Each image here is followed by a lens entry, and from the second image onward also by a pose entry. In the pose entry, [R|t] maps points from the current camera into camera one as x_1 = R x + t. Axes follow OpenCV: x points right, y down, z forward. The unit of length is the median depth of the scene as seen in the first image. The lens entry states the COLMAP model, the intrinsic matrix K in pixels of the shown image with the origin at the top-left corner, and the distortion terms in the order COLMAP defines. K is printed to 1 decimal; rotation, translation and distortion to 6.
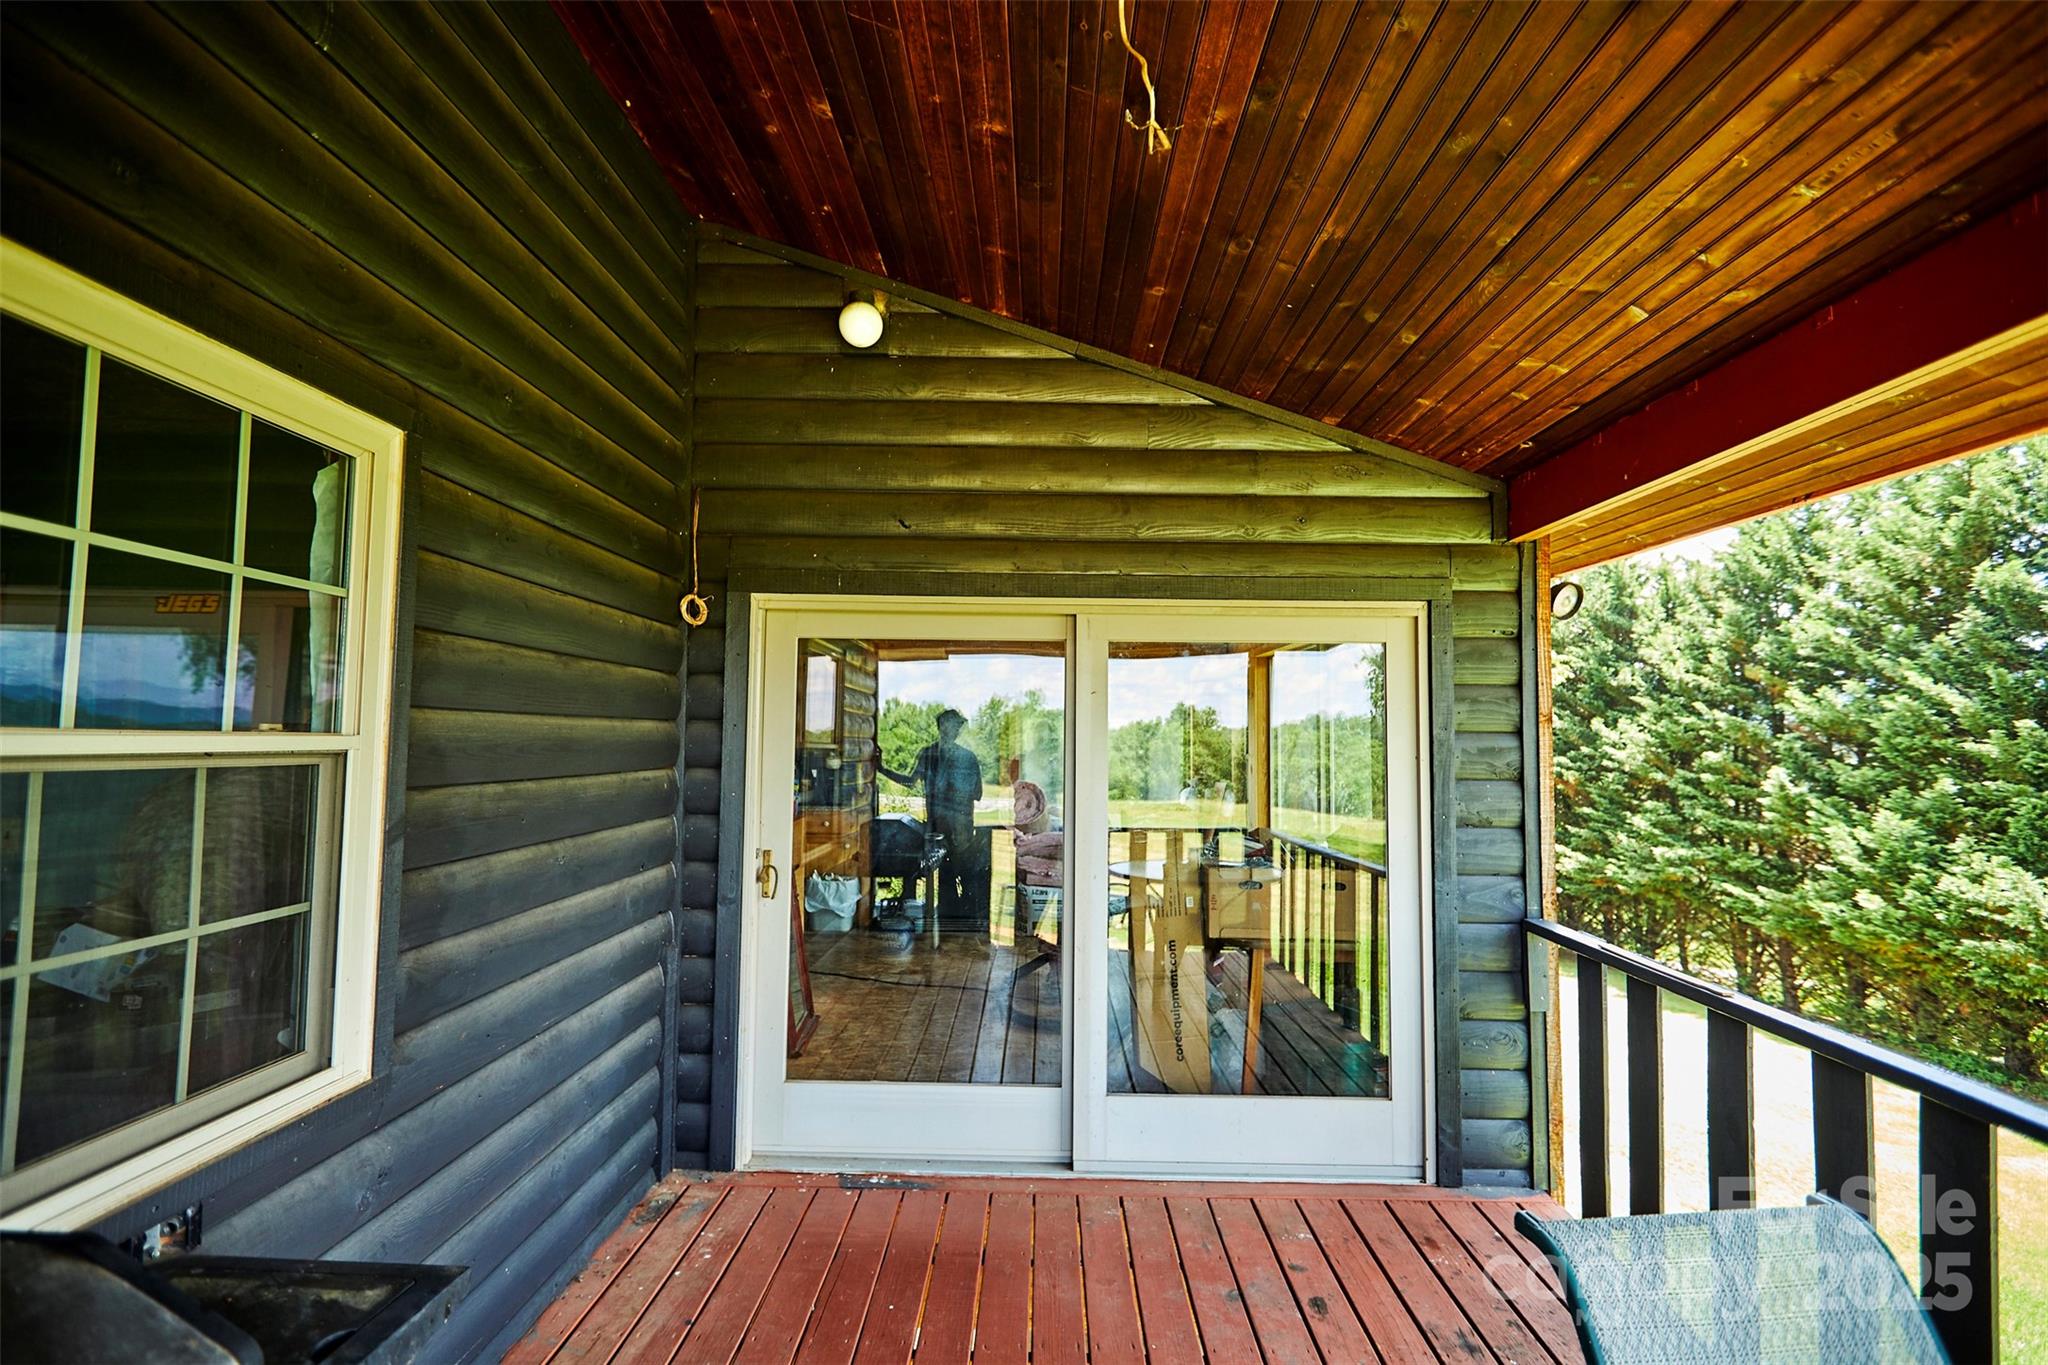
lens RADIAL K [[939.6, 0, 1029.0], [0, 939.6, 684.1], [0, 0, 1]] dist [0.001711, -0.000081]
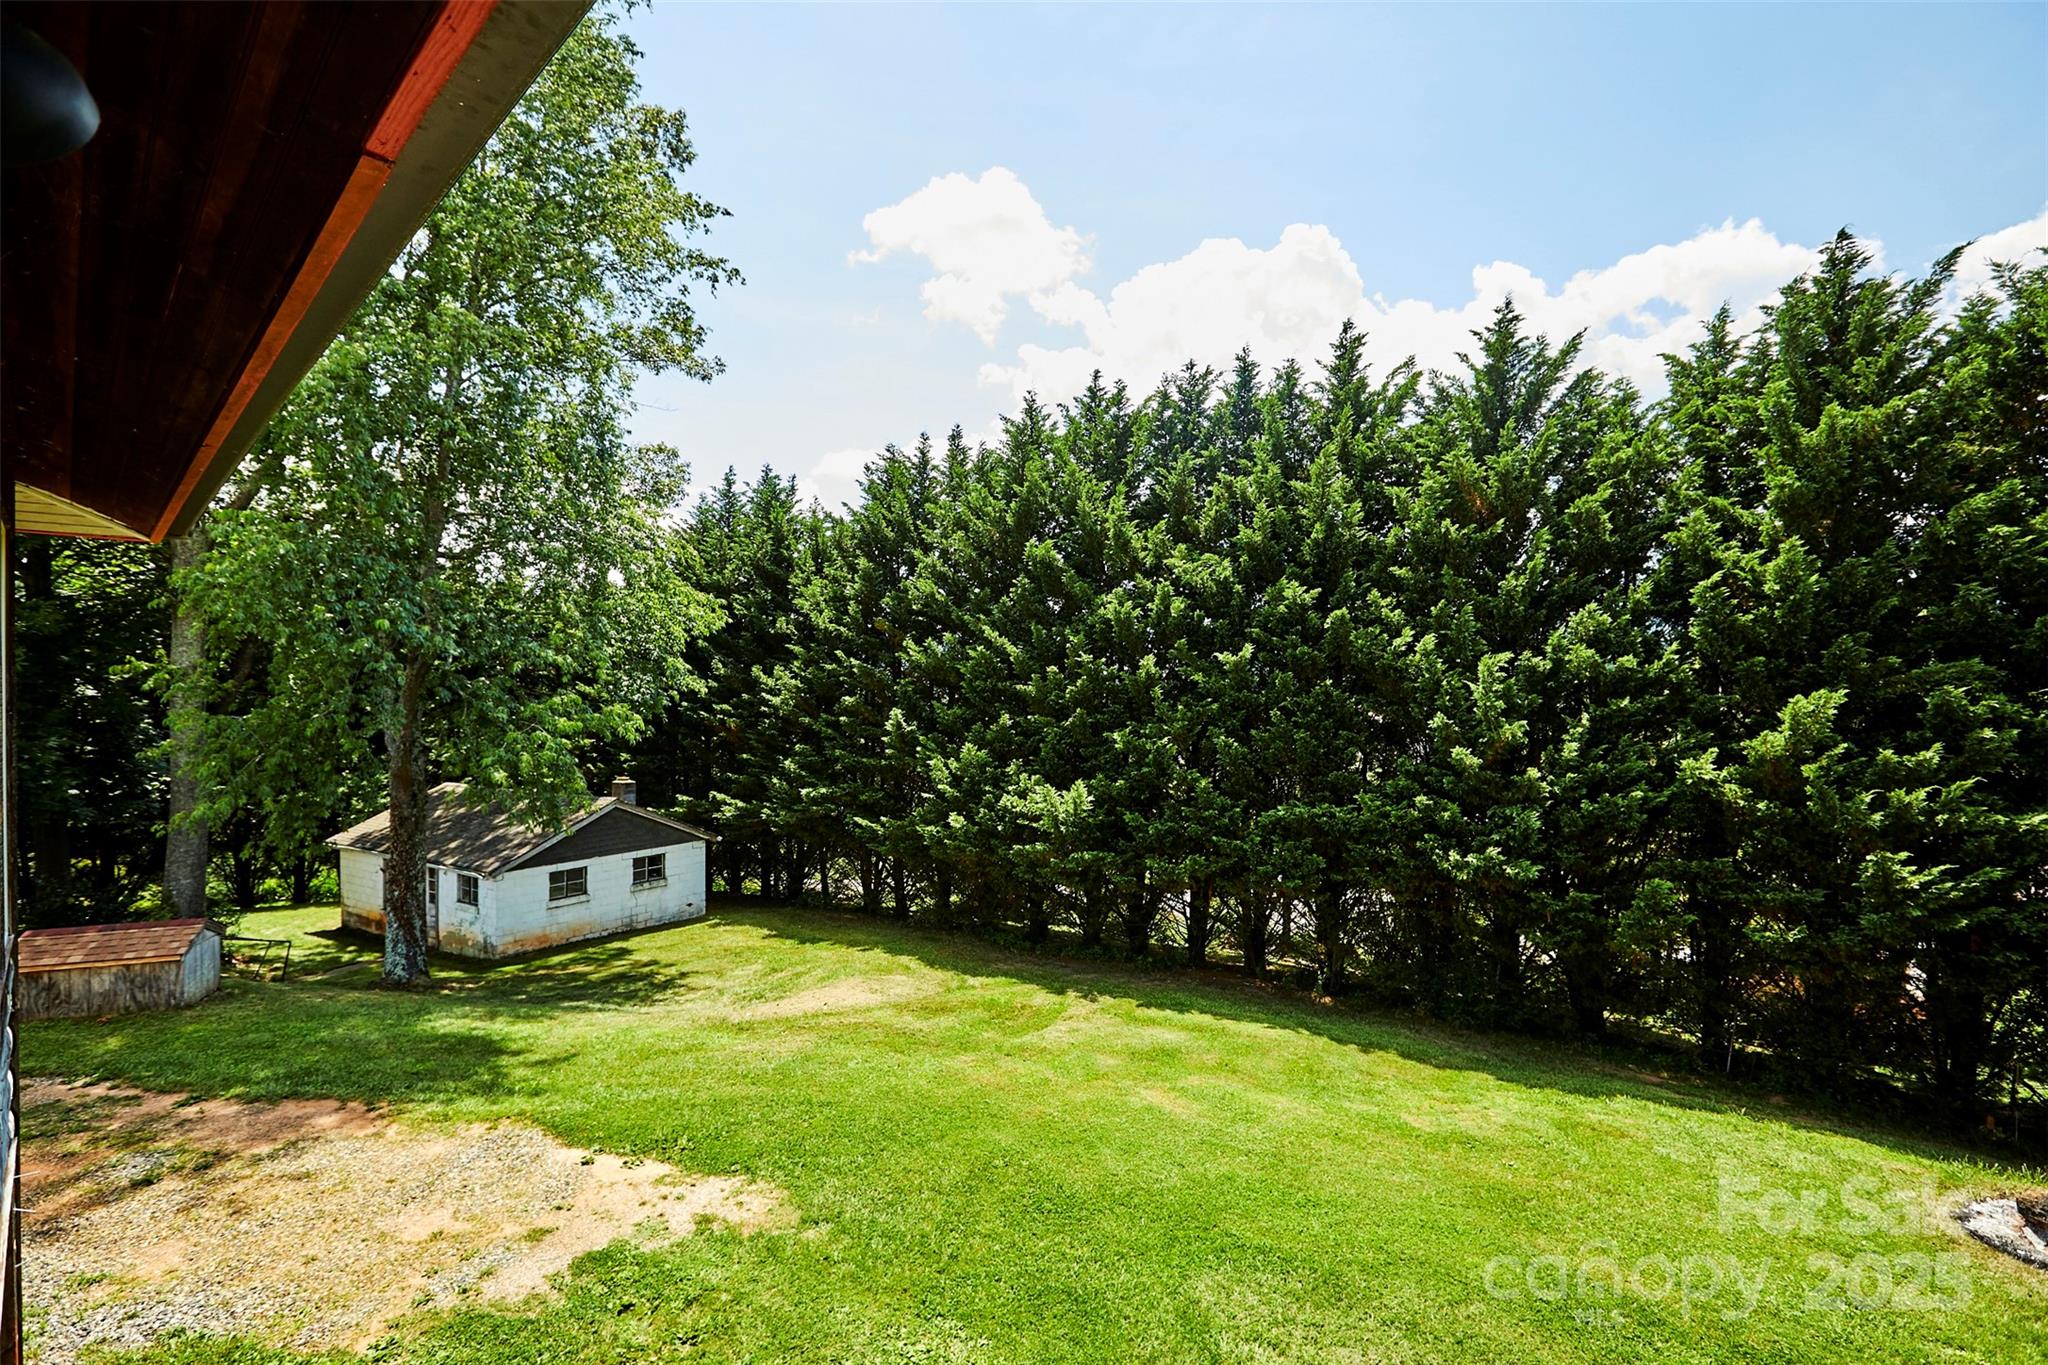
lens RADIAL K [[932.8, 0, 1029.8], [0, 932.8, 692.5], [0, 0, 1]] dist [-0.001589, 0.000385]
pose [[0.684889, -0.017505, 0.728438, 0.092239], [-0.028176, 0.998327, 0.050483, 0.008491], [-0.728103, -0.055100, 0.683250, 0.120953]]
